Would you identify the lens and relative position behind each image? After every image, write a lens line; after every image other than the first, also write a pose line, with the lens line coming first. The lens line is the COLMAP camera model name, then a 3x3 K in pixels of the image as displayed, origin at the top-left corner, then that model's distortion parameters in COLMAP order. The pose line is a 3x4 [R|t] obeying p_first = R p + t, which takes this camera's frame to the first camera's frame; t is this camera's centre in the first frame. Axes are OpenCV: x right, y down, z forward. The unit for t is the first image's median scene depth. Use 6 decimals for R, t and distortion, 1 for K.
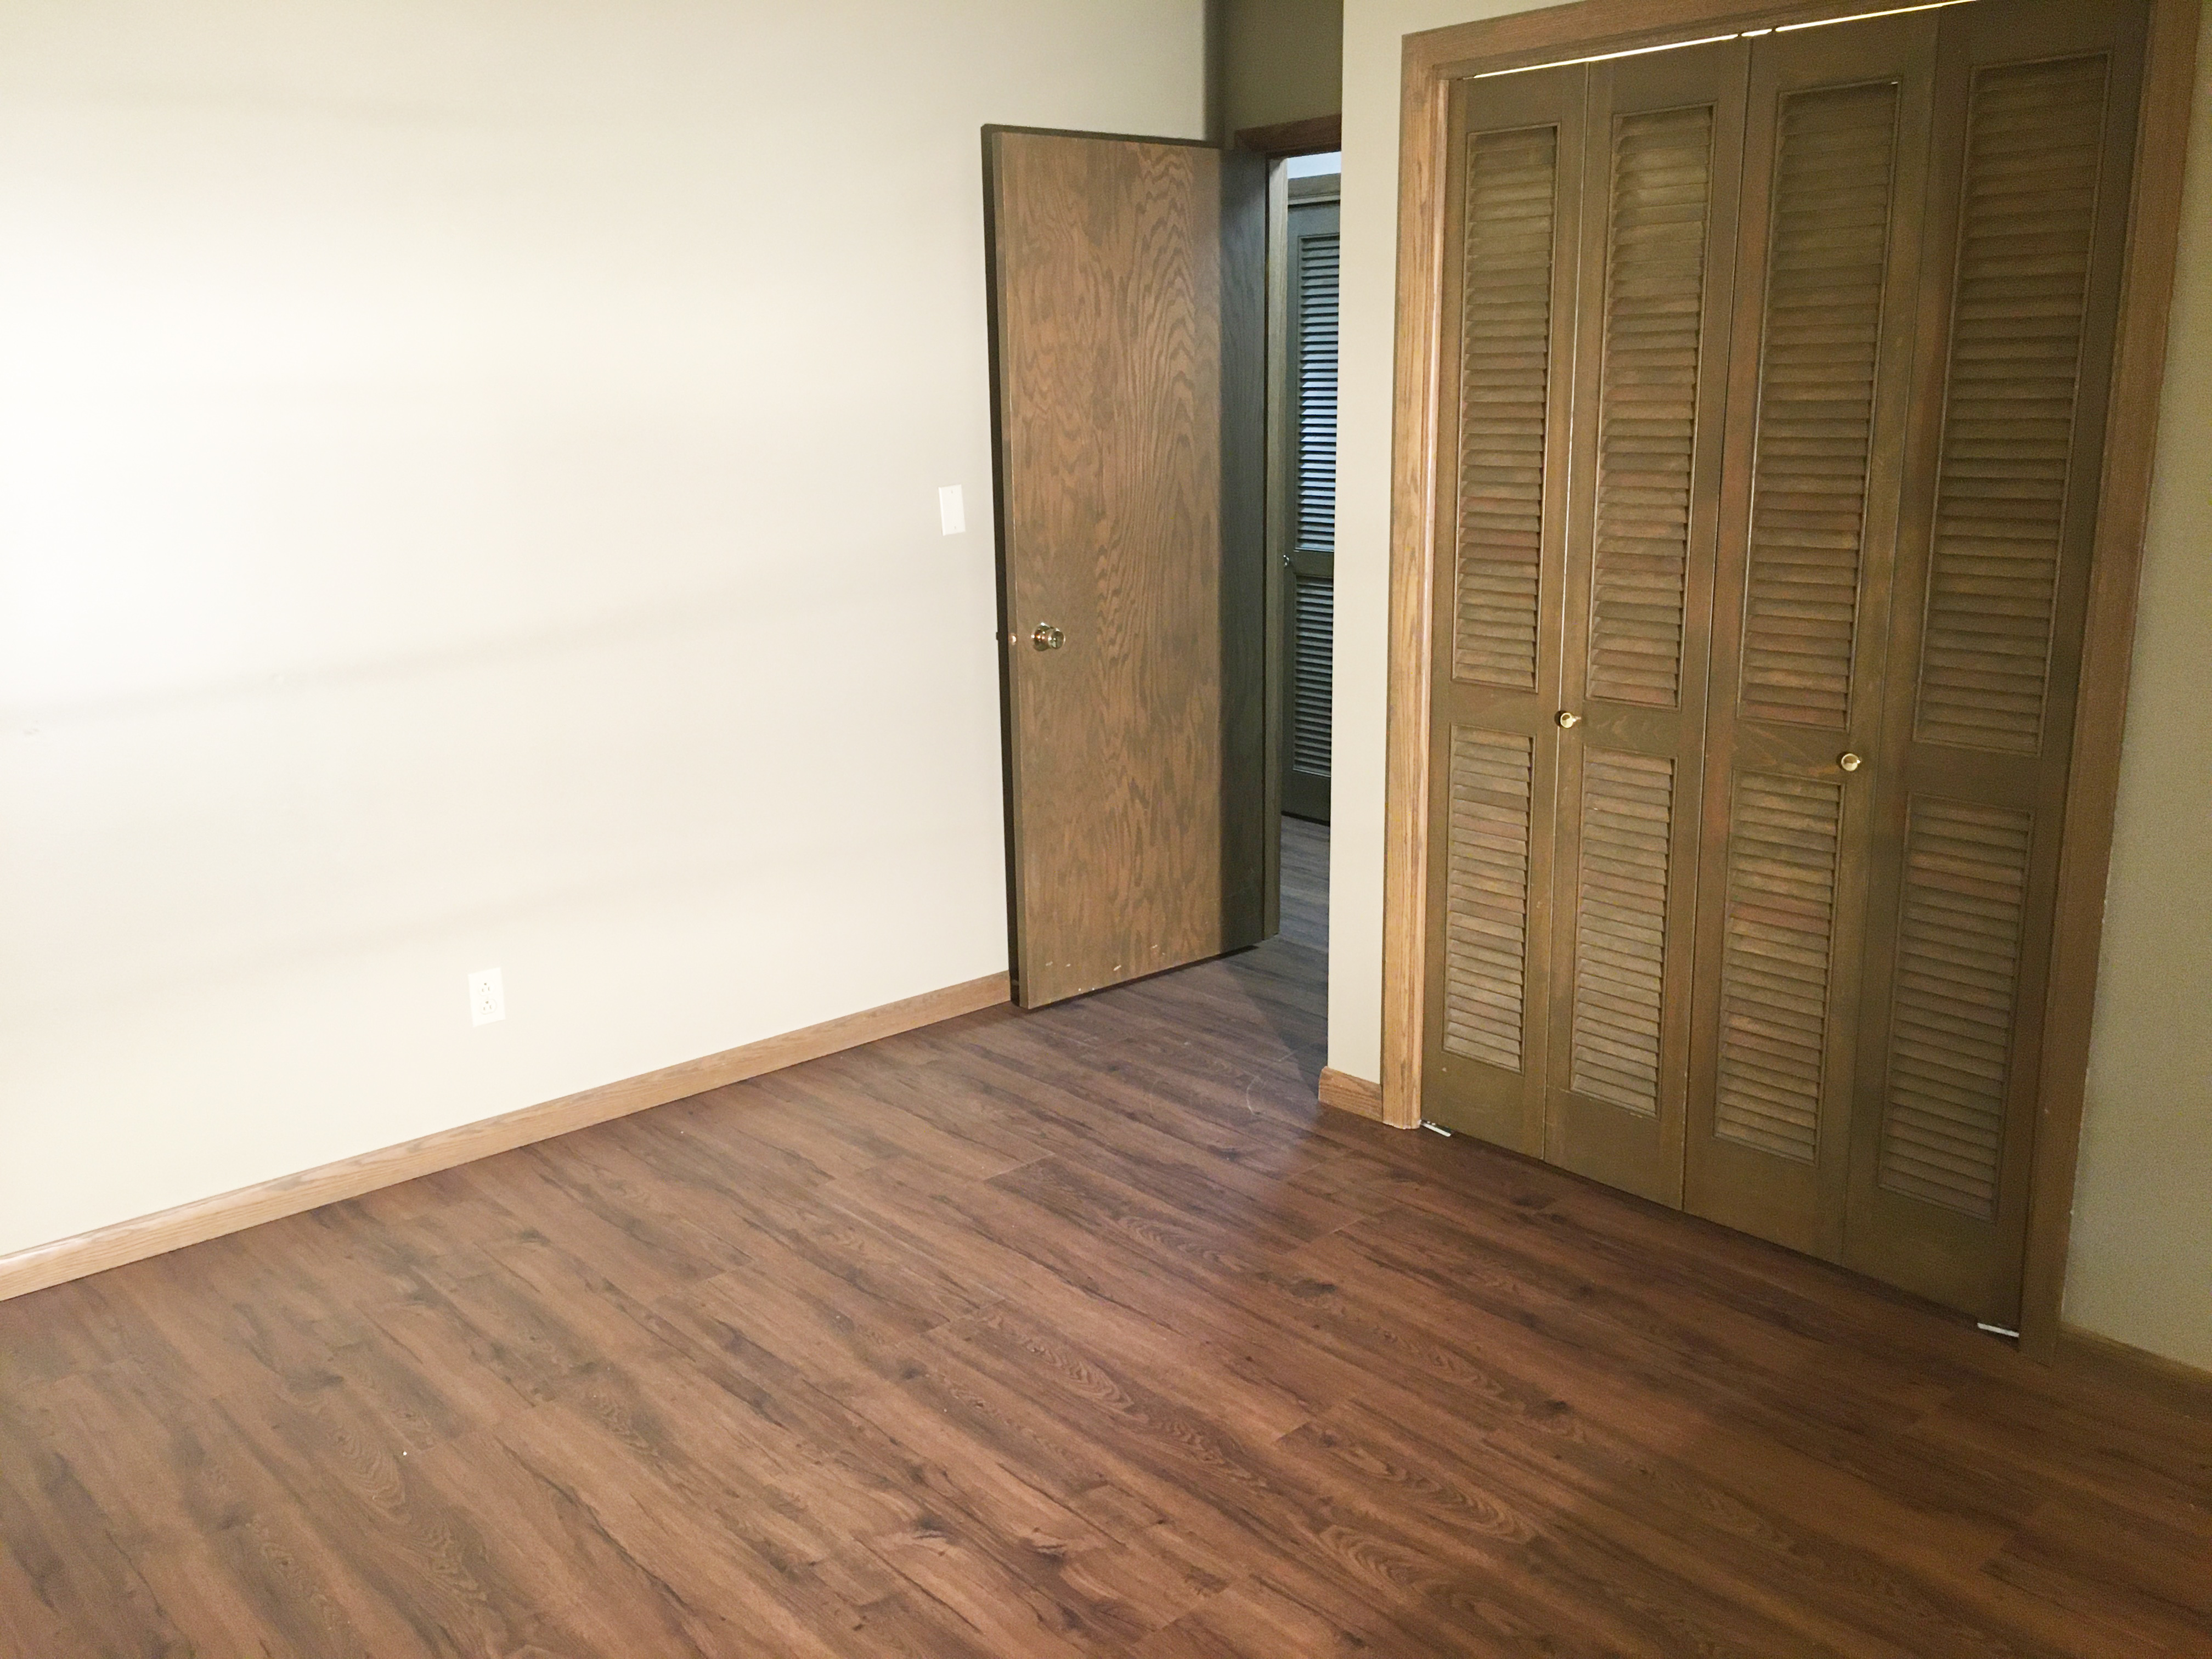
lens RADIAL K [[1864.0, 0, 1108.1], [0, 1864.0, 832.1], [0, 0, 1]] dist [0.017766, -0.013535]
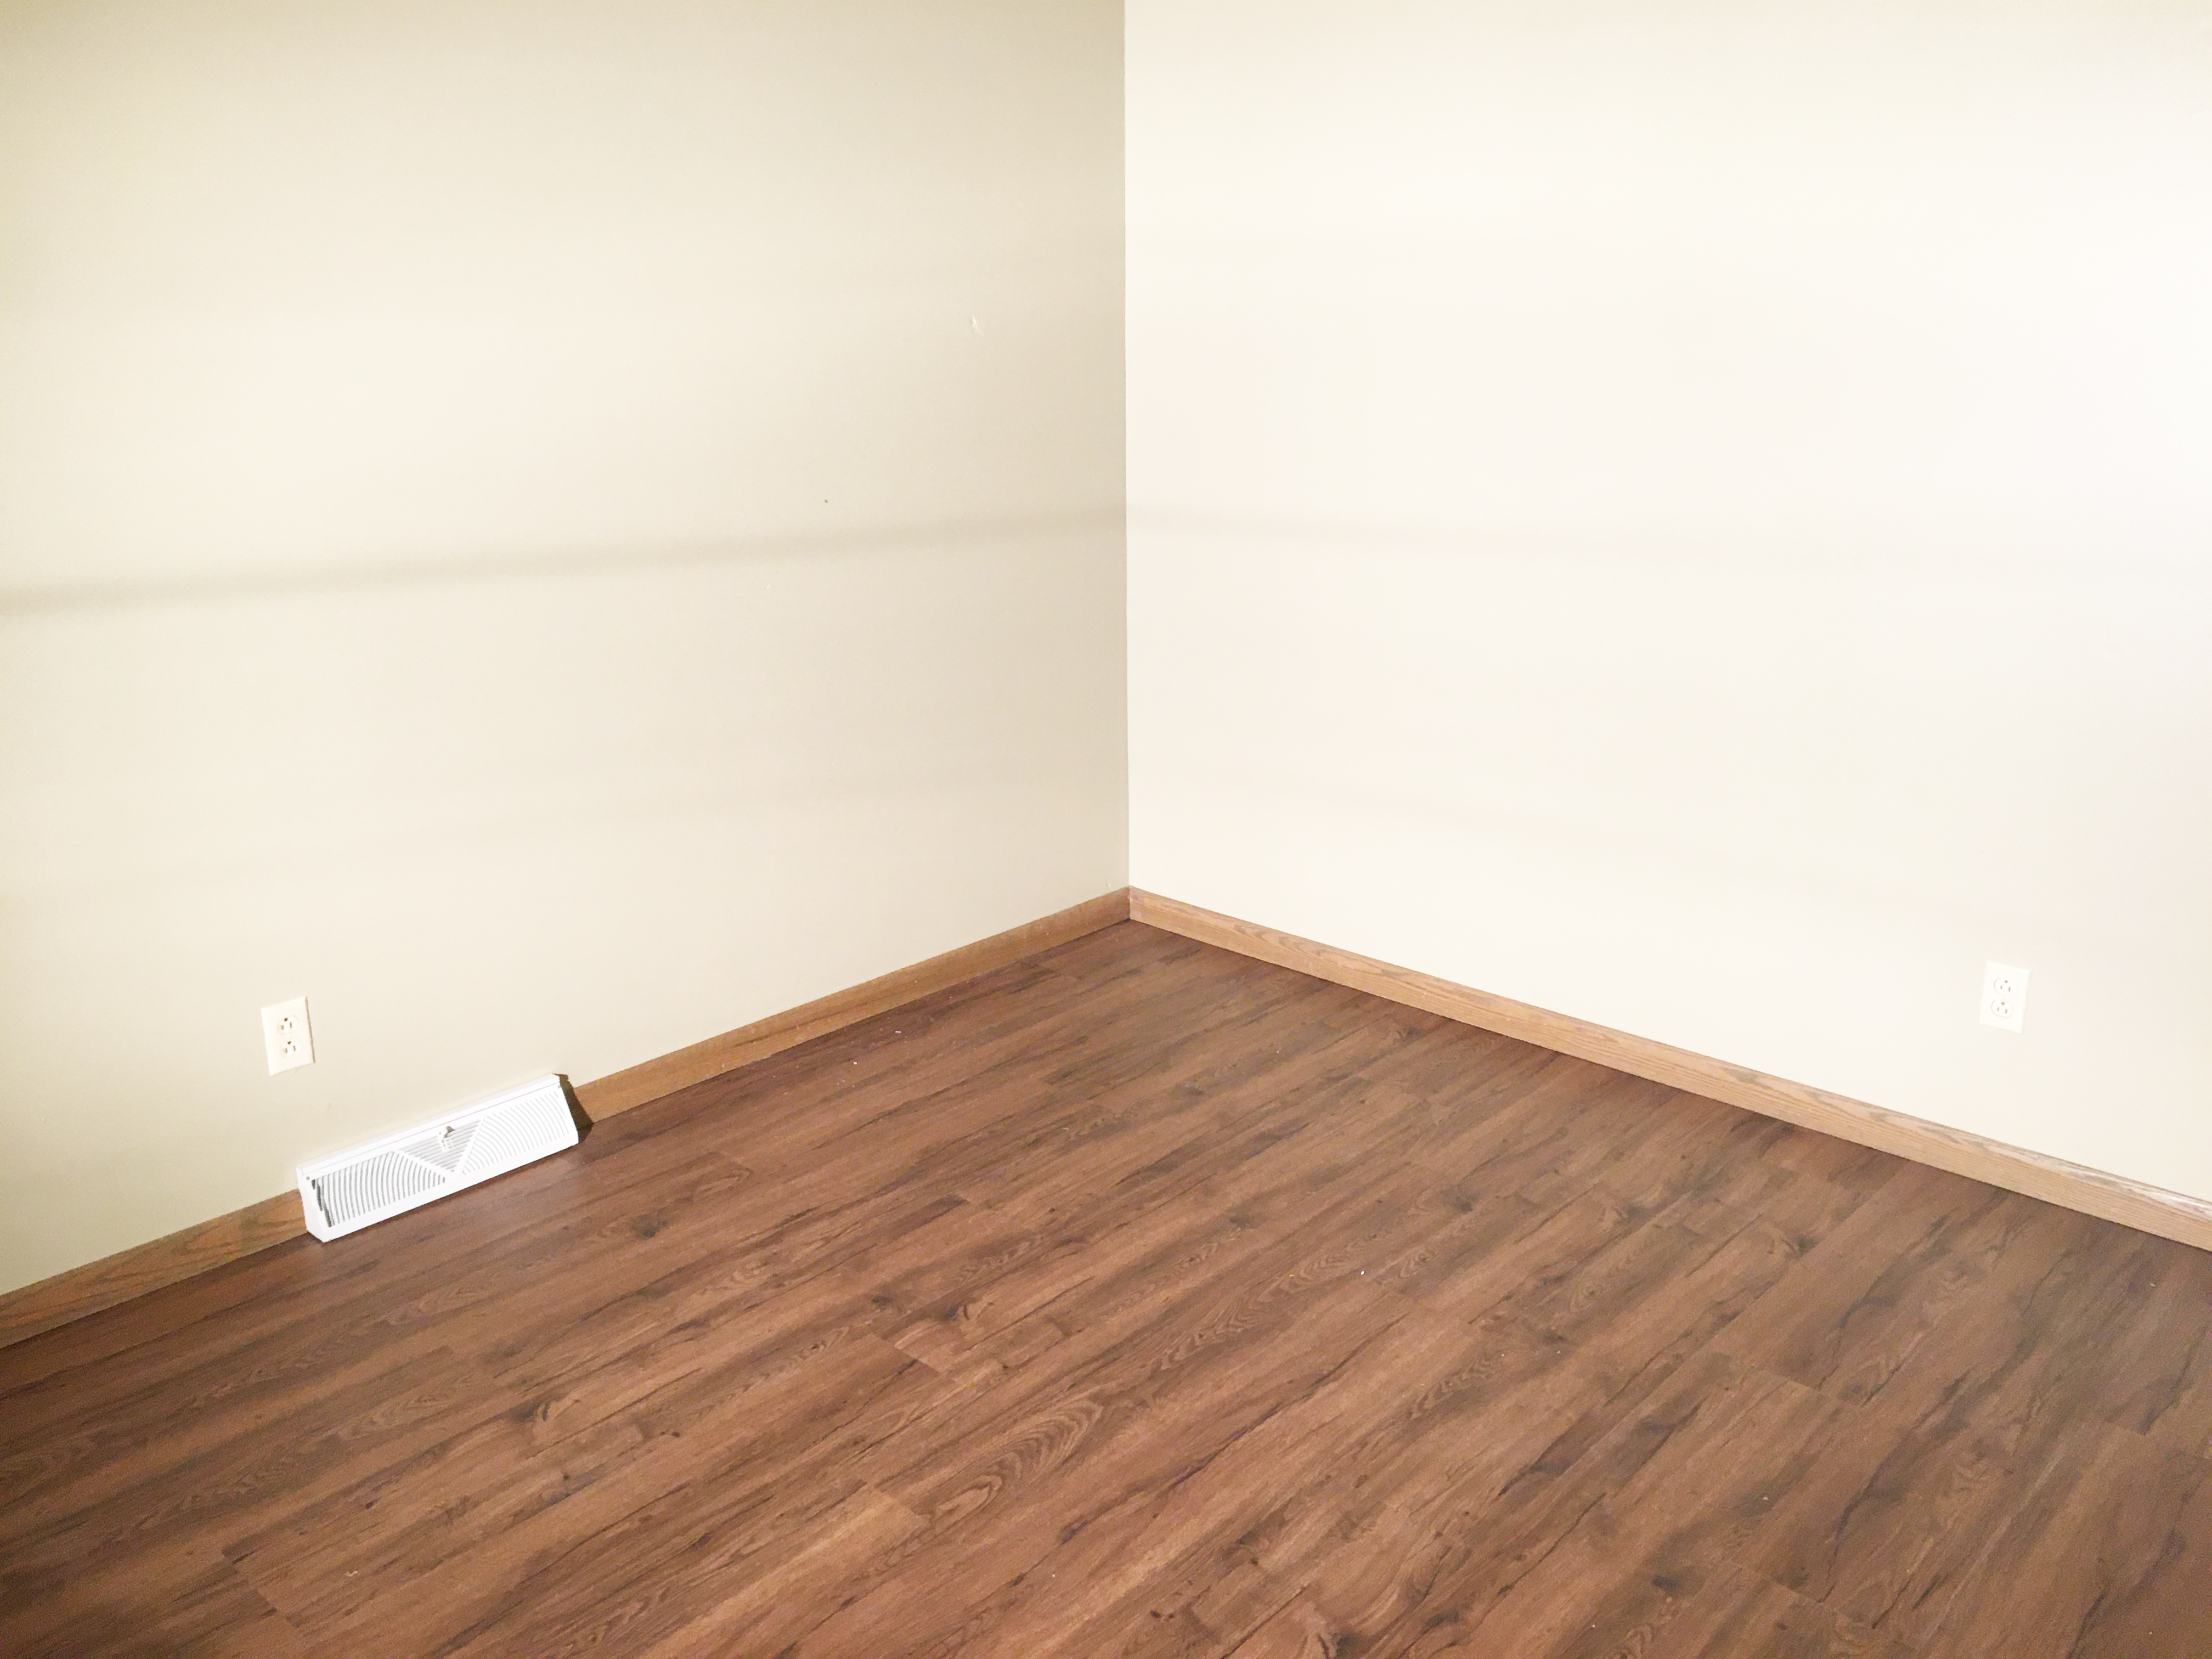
lens RADIAL K [[1864.0, 0, 1106.6], [0, 1864.0, 827.0], [0, 0, 1]] dist [0.017766, -0.013535]
pose [[0.093675, 0.304919, -0.947760, 0.415000], [-0.240077, 0.930773, 0.275725, -0.121517], [0.966224, 0.201707, 0.160394, 0.510797]]
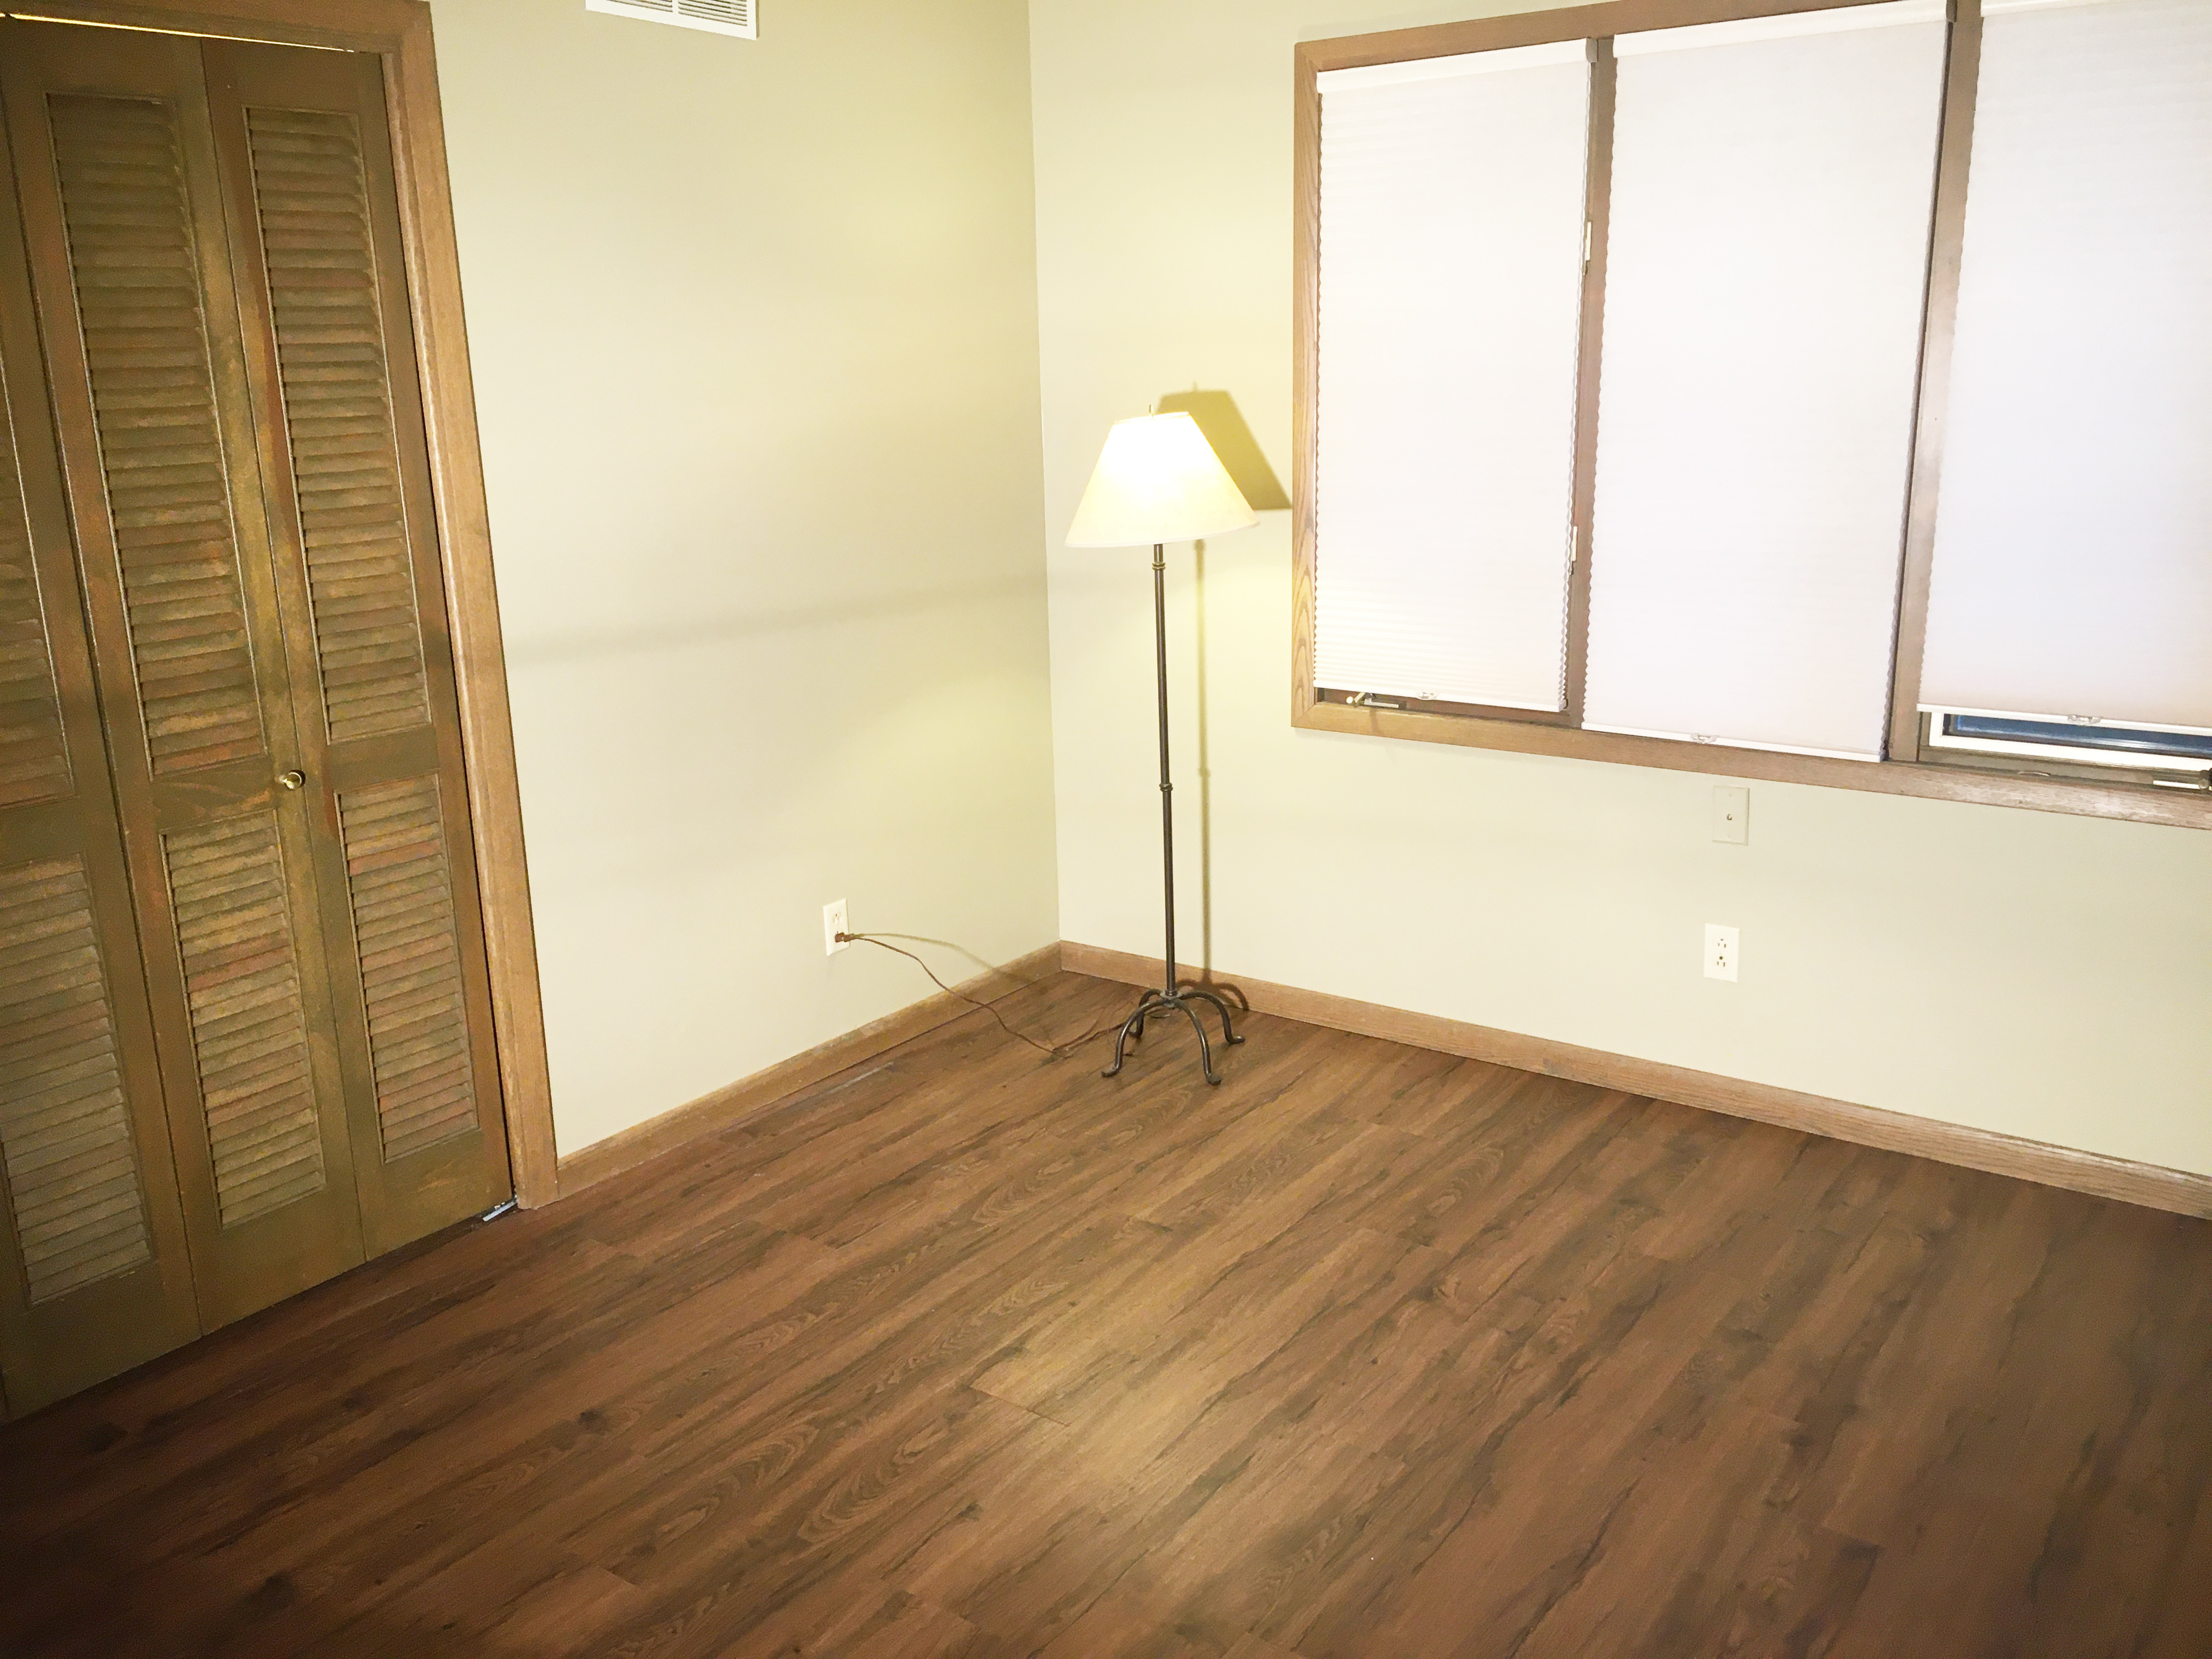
lens RADIAL K [[1864.0, 0, 1105.8], [0, 1864.0, 828.0], [0, 0, 1]] dist [0.017766, -0.013535]
pose [[-0.200996, -0.219394, 0.954708, -0.843461], [0.268227, 0.925025, 0.269043, -0.214088], [-0.942154, 0.310155, -0.127079, 0.925171]]
